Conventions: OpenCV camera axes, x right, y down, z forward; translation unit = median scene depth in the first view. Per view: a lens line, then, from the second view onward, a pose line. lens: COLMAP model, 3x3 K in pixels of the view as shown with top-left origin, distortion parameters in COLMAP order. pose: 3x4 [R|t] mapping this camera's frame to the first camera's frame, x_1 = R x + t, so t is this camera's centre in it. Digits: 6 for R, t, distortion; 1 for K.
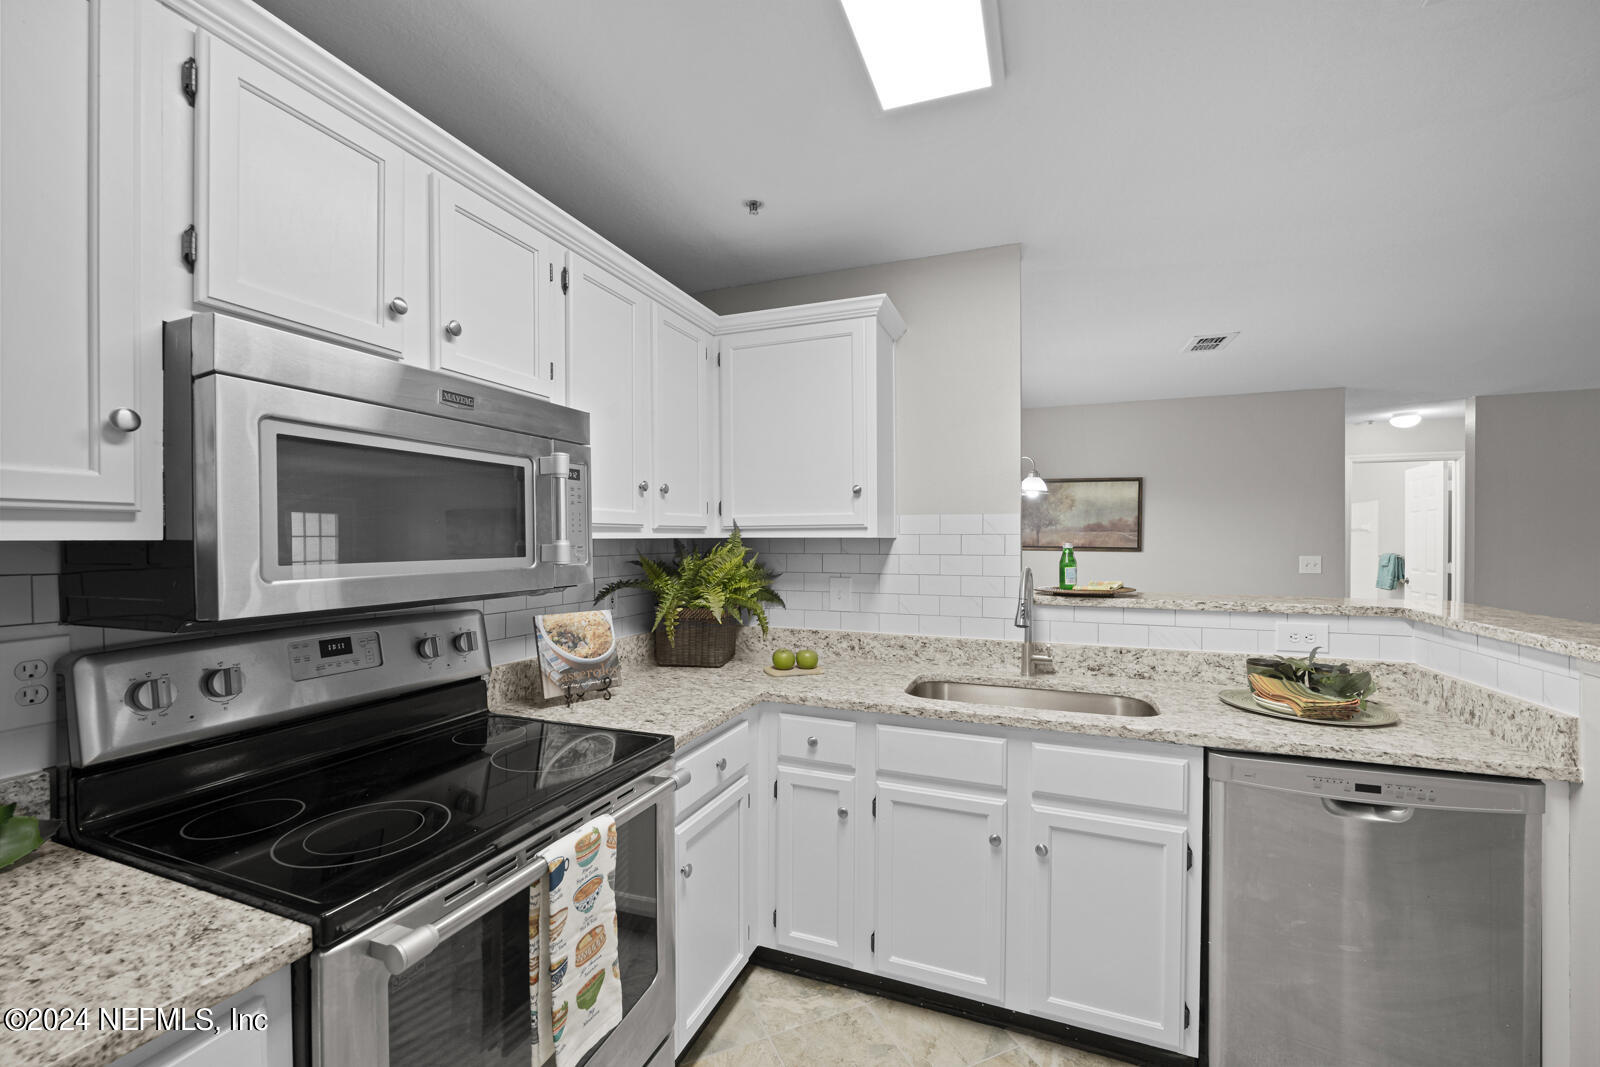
lens RADIAL K [[651.9, 0, 797.5], [0, 651.9, 532.3], [0, 0, 1]] dist [-0.002891, 0.000725]
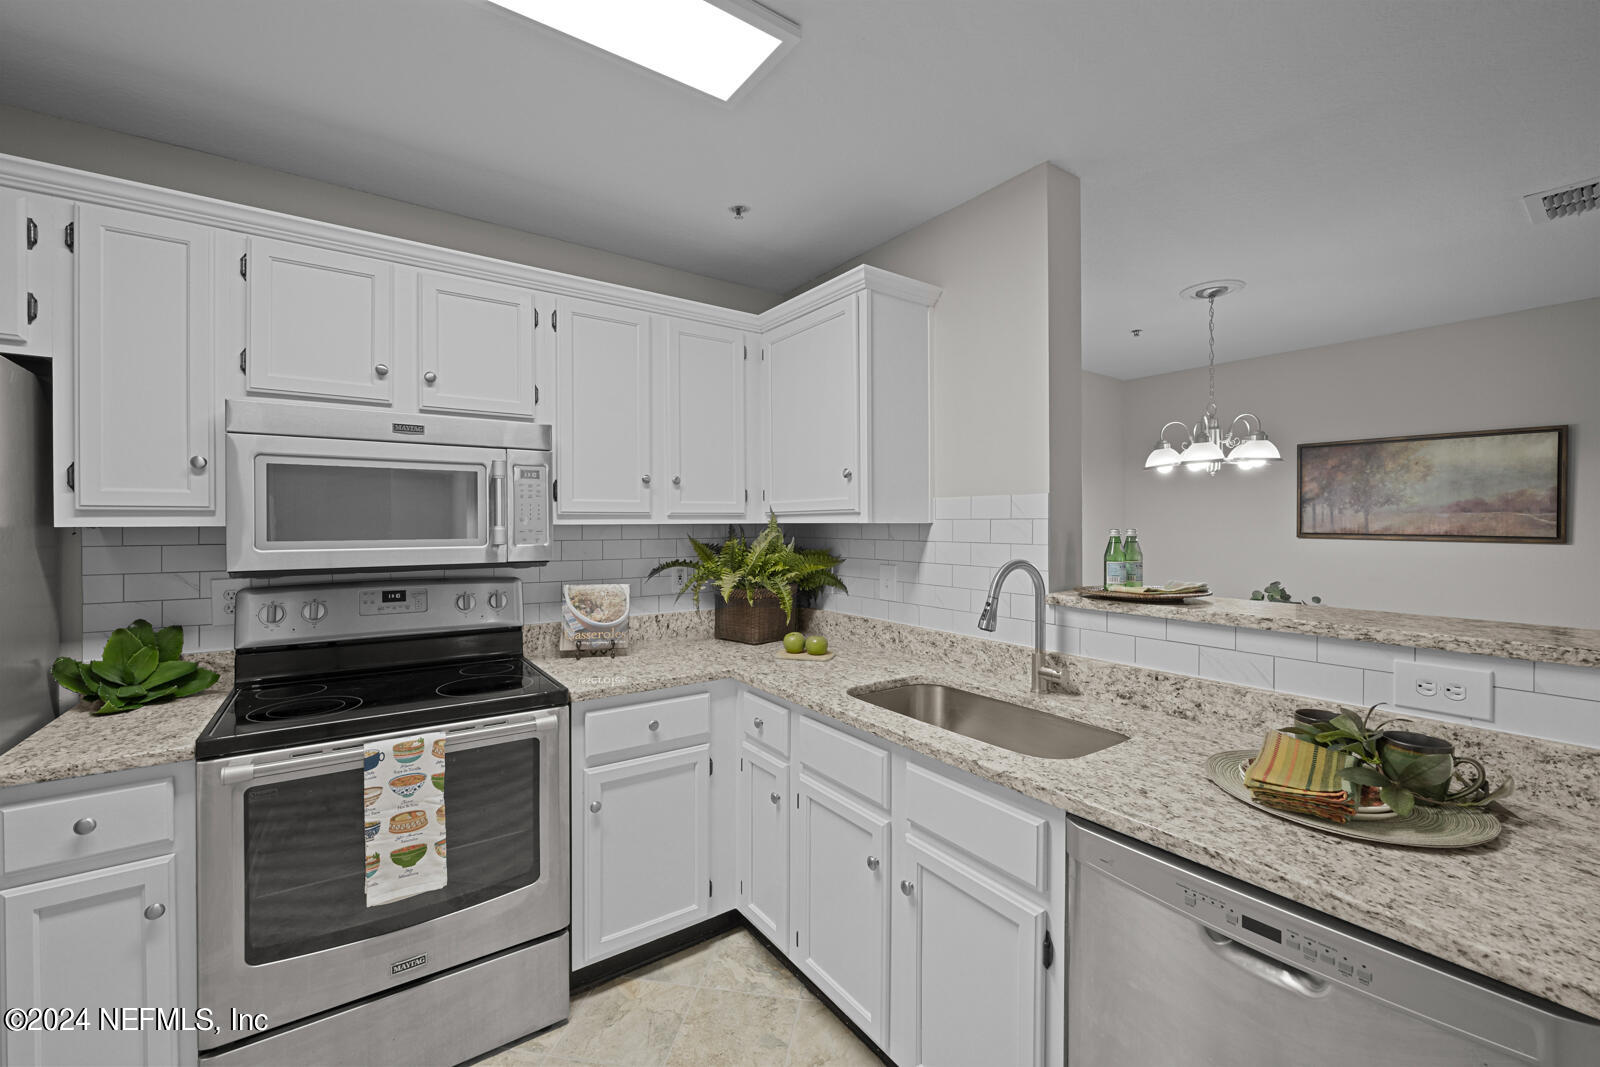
lens RADIAL K [[651.9, 0, 797.5], [0, 651.9, 532.3], [0, 0, 1]] dist [-0.002891, 0.000725]
pose [[0.831601, 0.006295, -0.555338, 0.588207], [0.006497, 0.999757, 0.021062, 0.001373], [0.555336, -0.021123, 0.831358, 0.173115]]
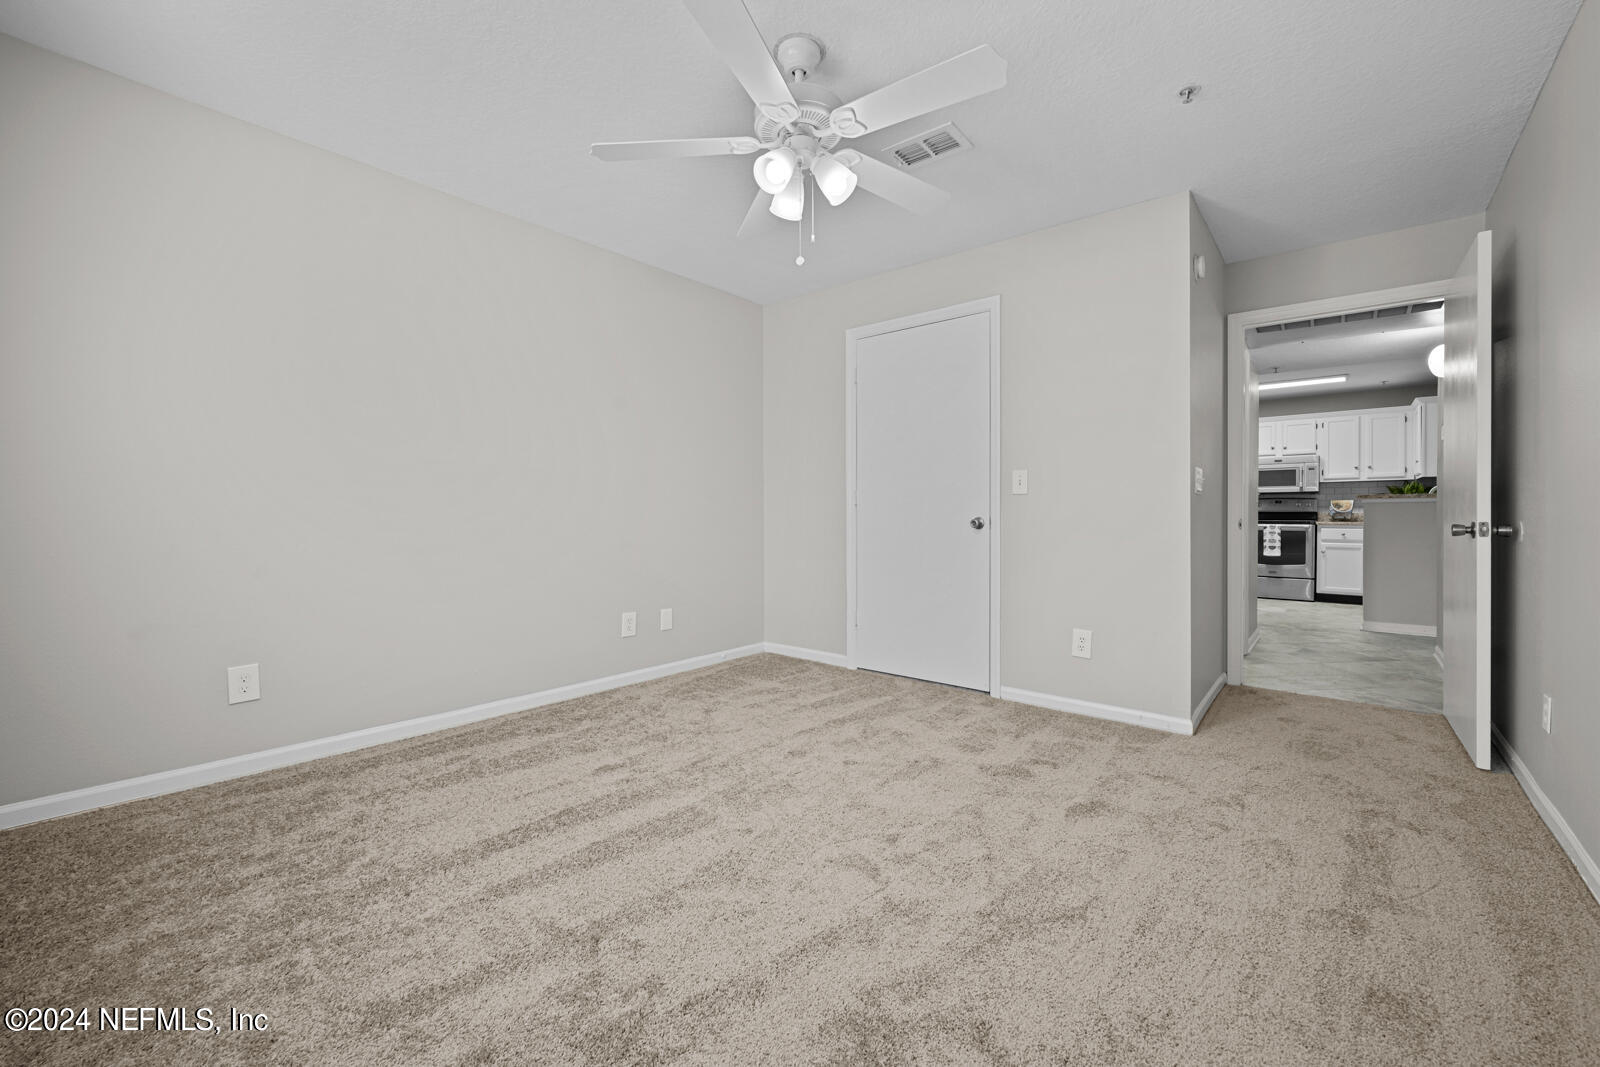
lens RADIAL K [[651.9, 0, 797.5], [0, 651.9, 532.3], [0, 0, 1]] dist [-0.002891, 0.000725]
pose [[-0.307363, 0.019681, -0.951389, 4.074483], [0.006299, 0.999806, 0.018648, 0.202901], [0.951571, -0.000261, -0.307427, -0.869226]]
